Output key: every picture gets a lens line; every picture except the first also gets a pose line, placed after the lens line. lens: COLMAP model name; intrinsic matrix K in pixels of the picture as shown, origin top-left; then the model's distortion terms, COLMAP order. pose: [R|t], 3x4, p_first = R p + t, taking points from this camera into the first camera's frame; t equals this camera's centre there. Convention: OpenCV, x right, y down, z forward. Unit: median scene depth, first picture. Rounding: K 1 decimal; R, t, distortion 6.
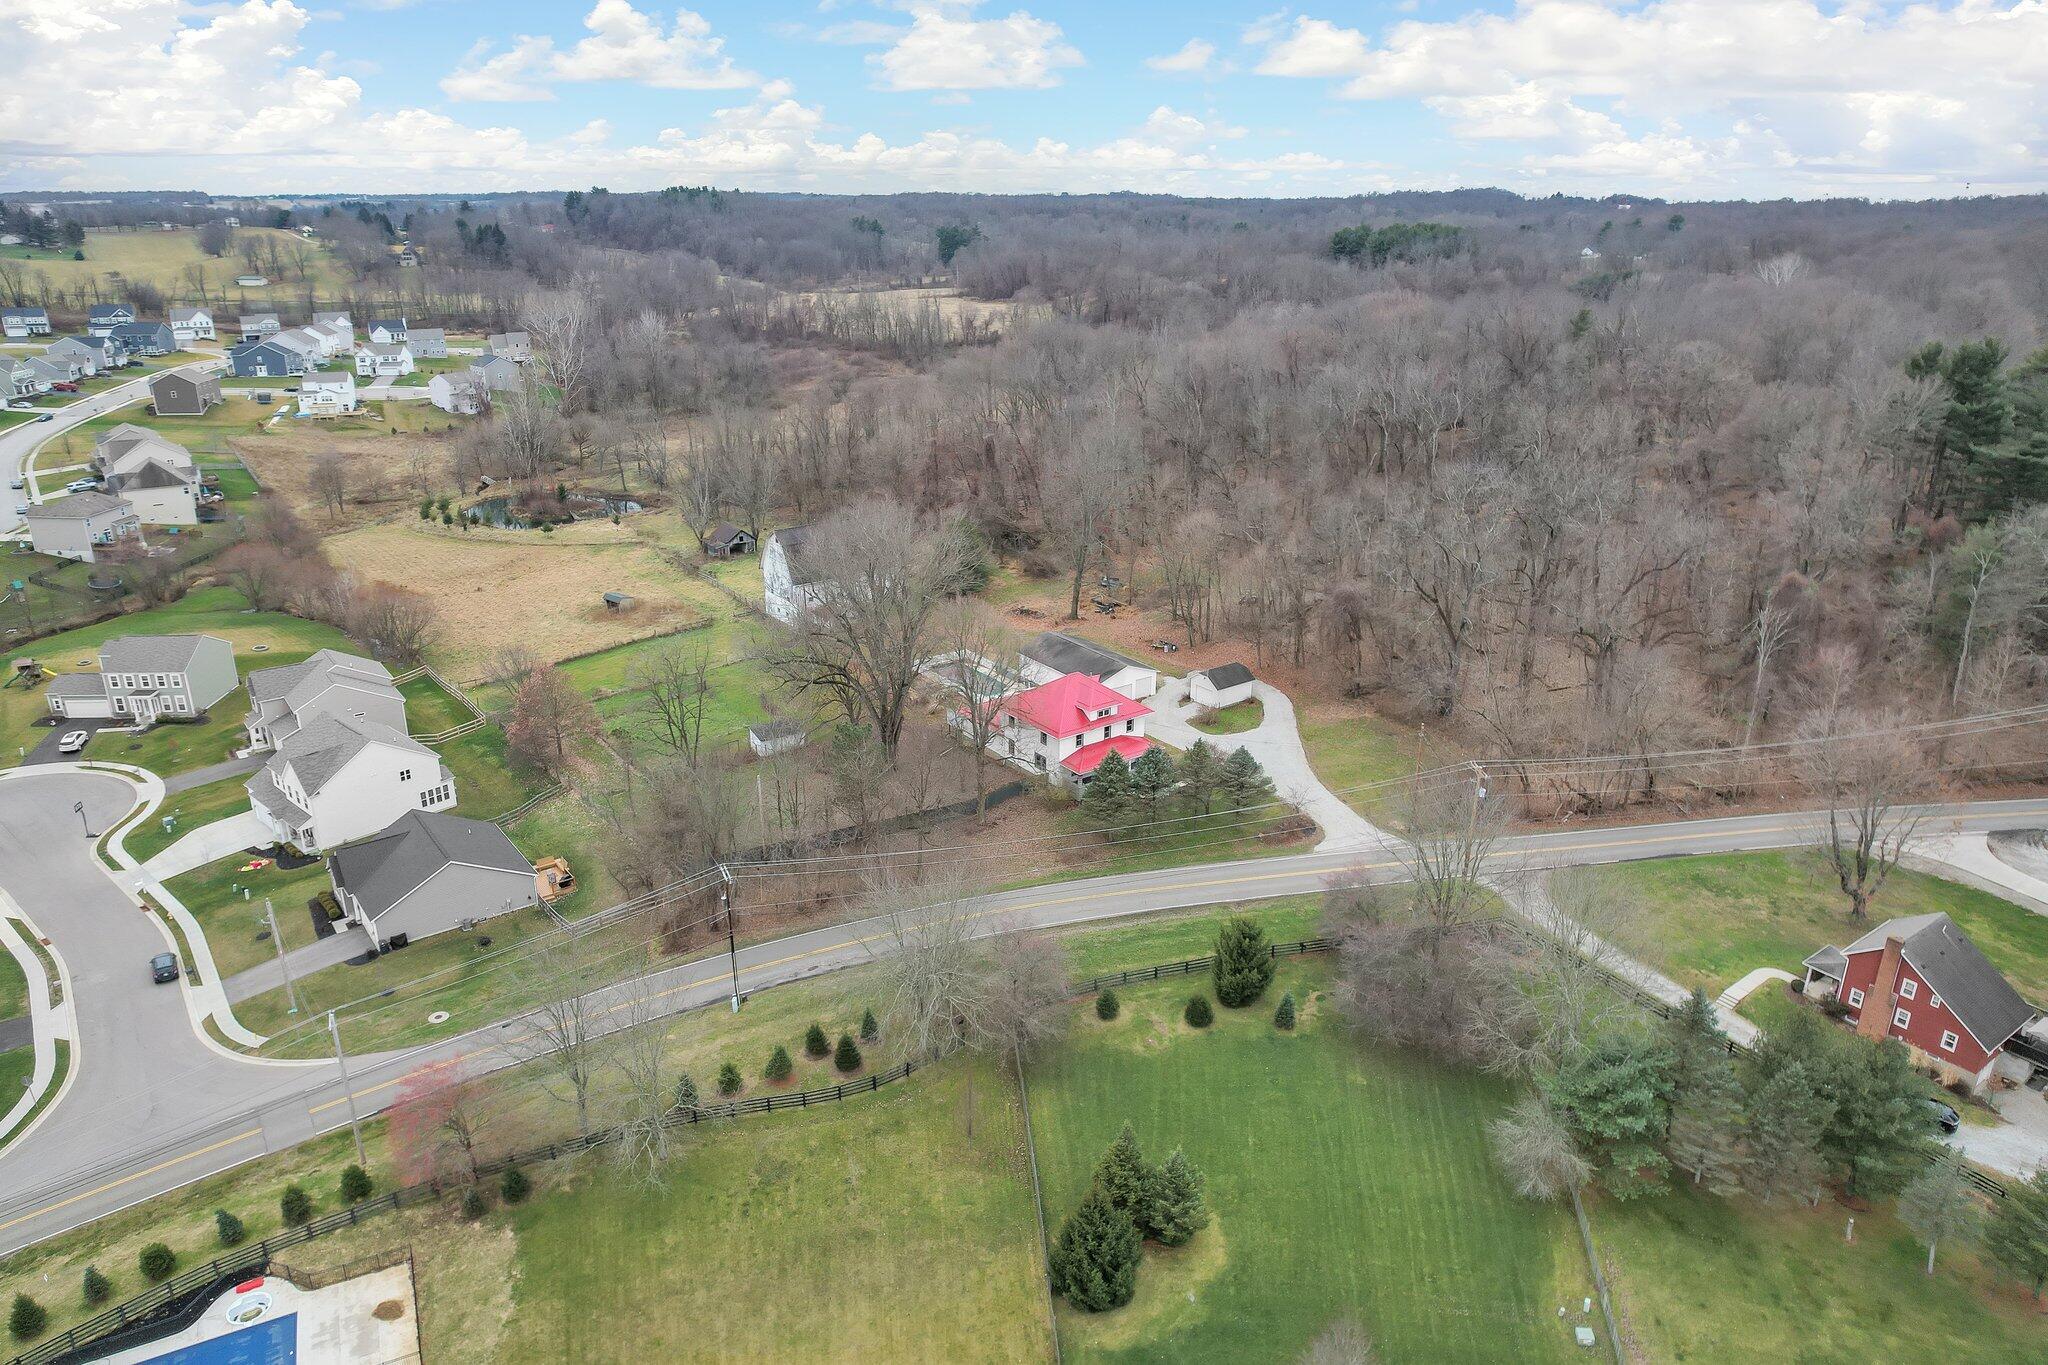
lens RADIAL K [[1340.3, 0, 1013.1], [0, 1340.3, 639.8], [0, 0, 1]] dist [-0.084657, 0.088855]
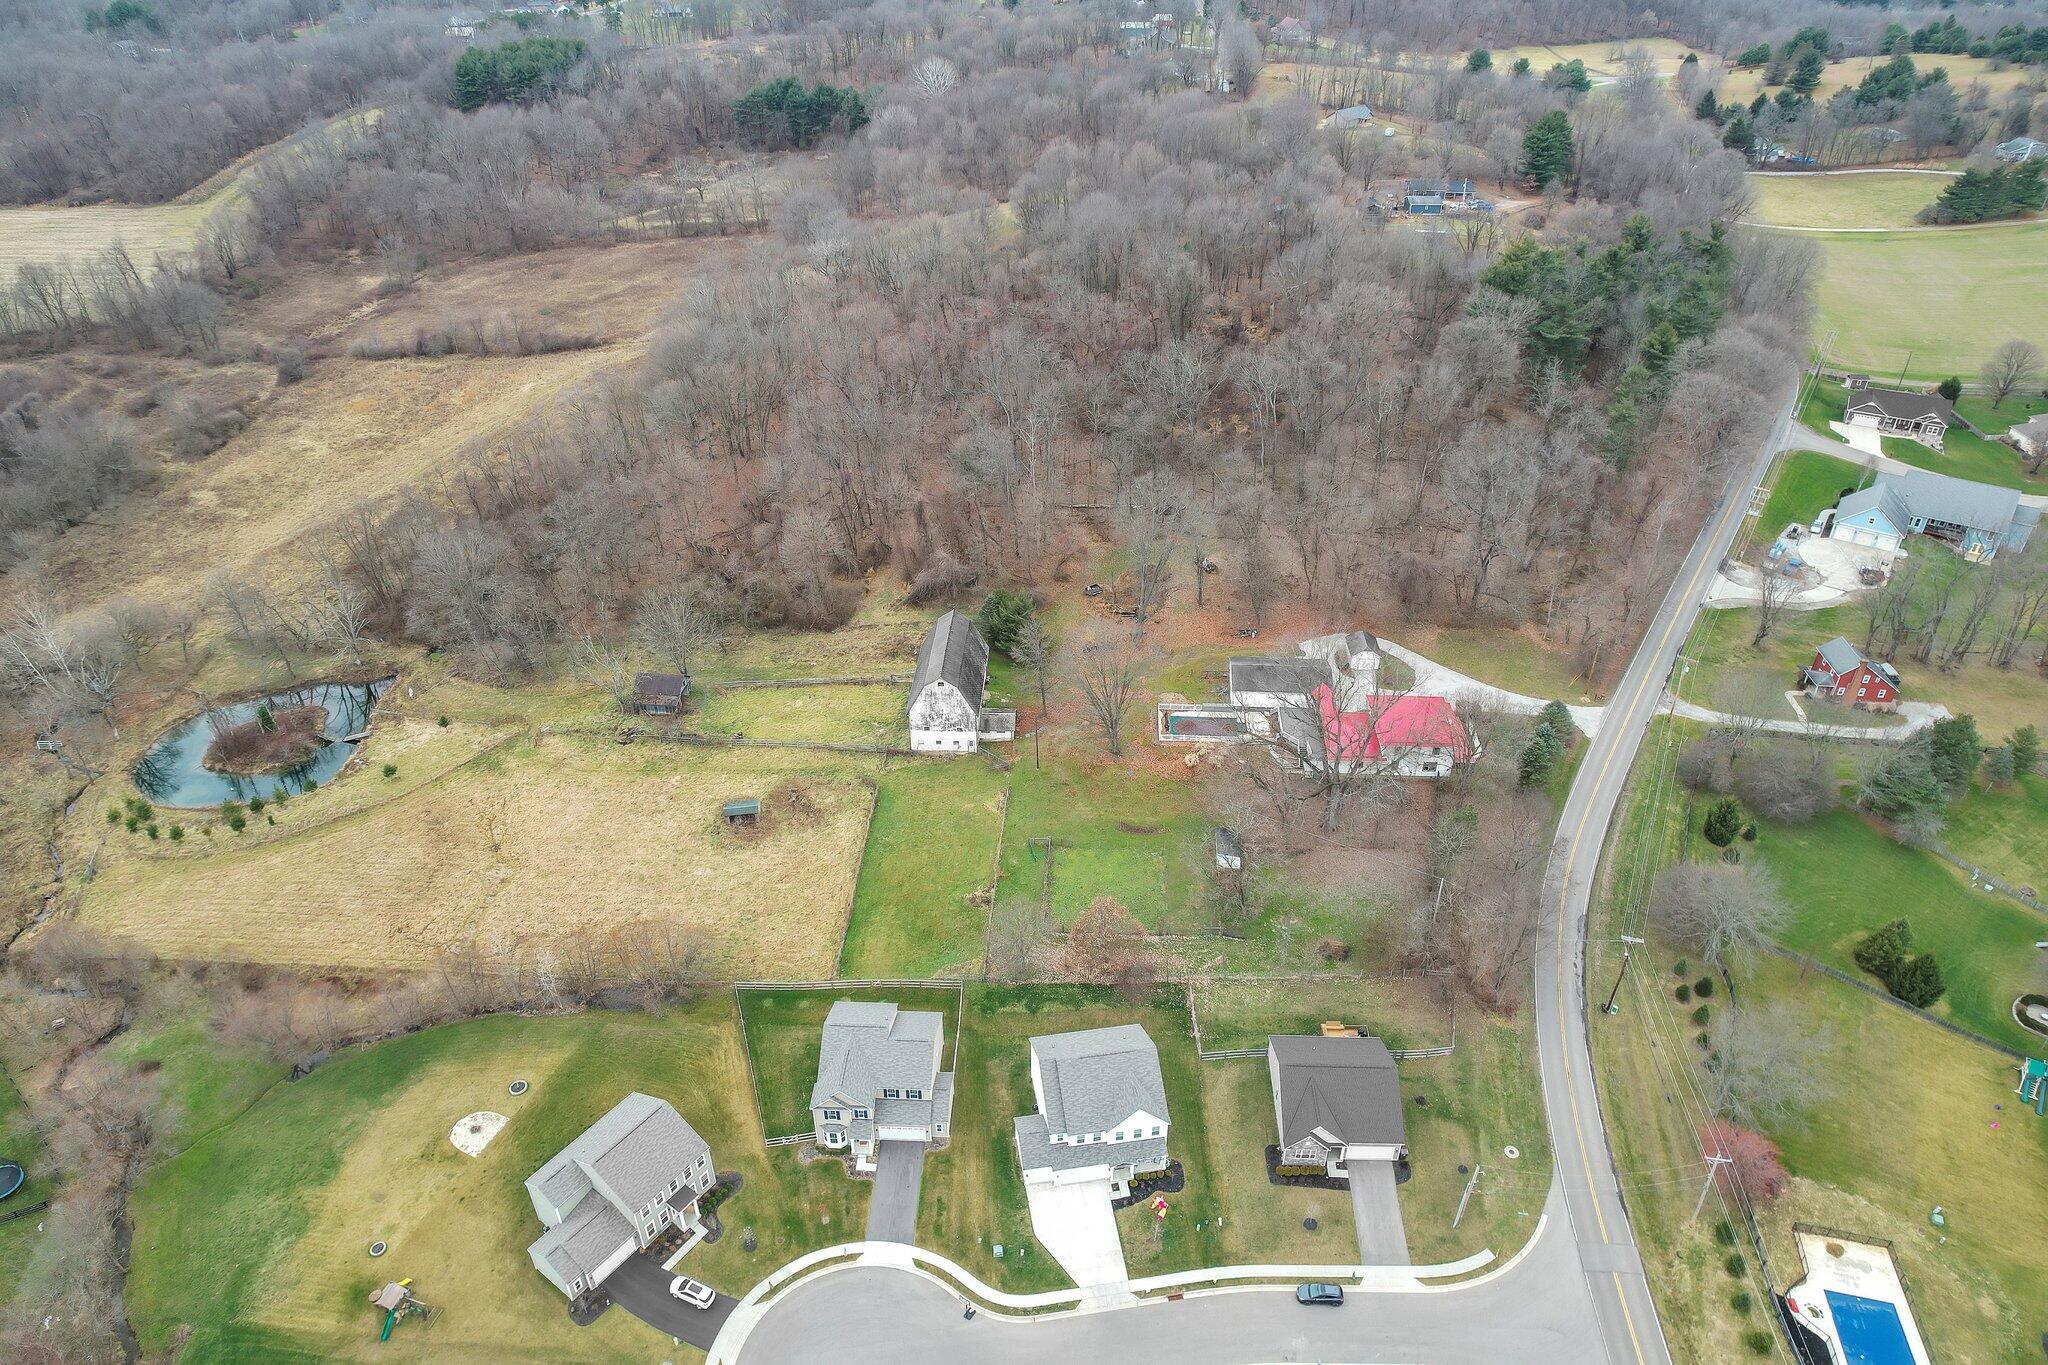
lens RADIAL K [[1302.0, 0, 1012.5], [0, 1302.0, 672.5], [0, 0, 1]] dist [-0.087620, 0.081633]
pose [[0.646942, -0.425738, 0.632625, -0.616089], [0.258140, 0.902920, 0.343657, -0.329537], [-0.717517, -0.059020, 0.694036, 0.215535]]
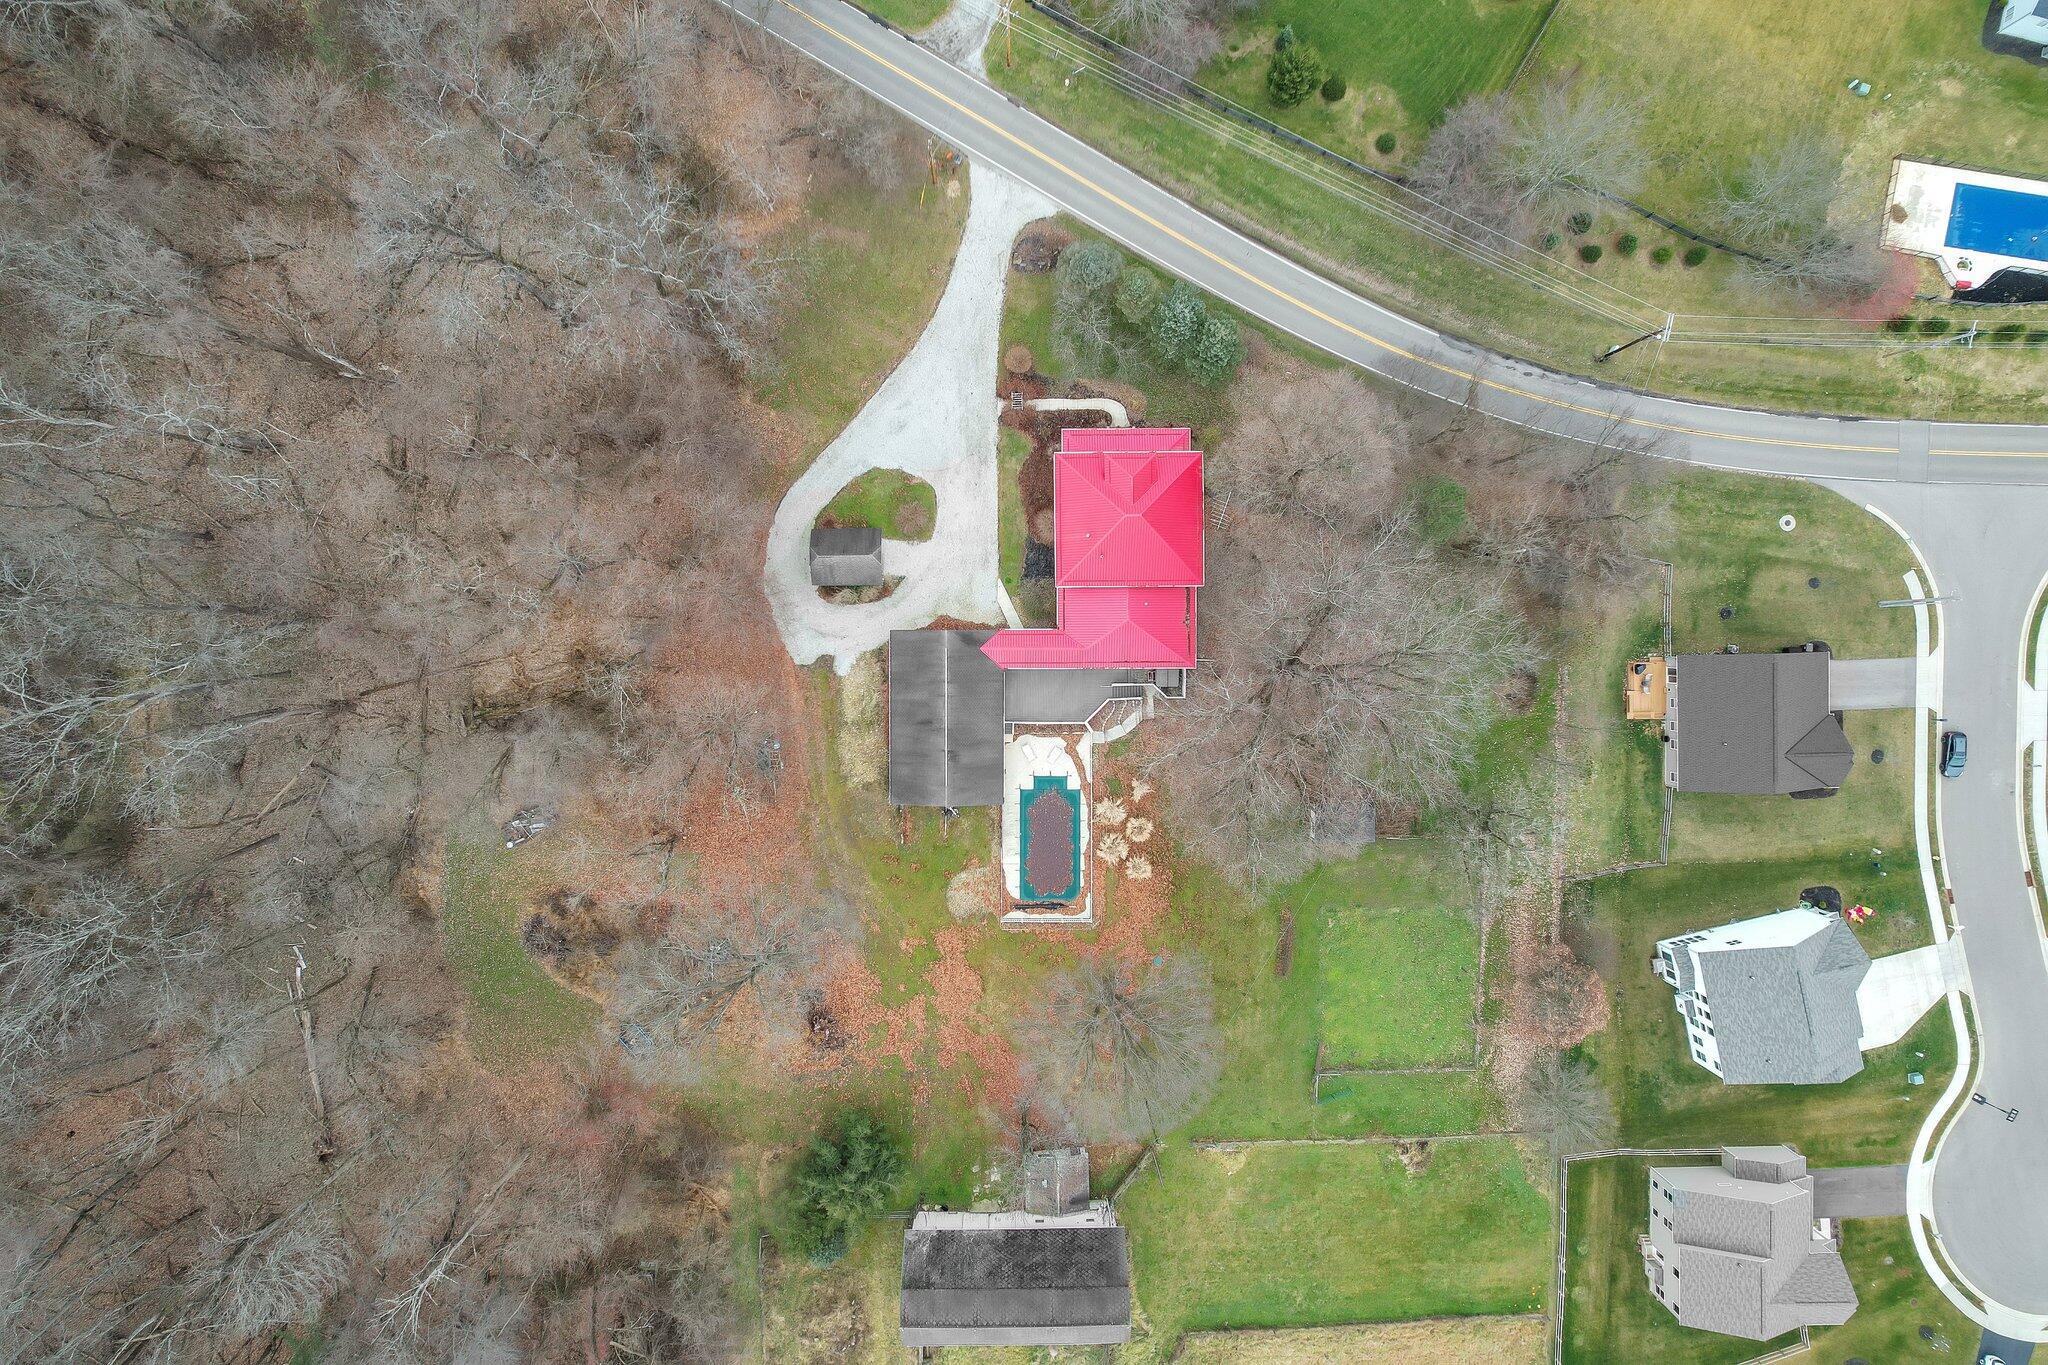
lens RADIAL K [[1302.0, 0, 1012.5], [0, 1302.0, 672.5], [0, 0, 1]] dist [-0.087620, 0.081633]
pose [[-0.808844, -0.587251, -0.030137, 0.042035], [0.179042, -0.294772, 0.938645, -0.433244], [-0.560103, 0.753821, 0.343567, 0.488362]]
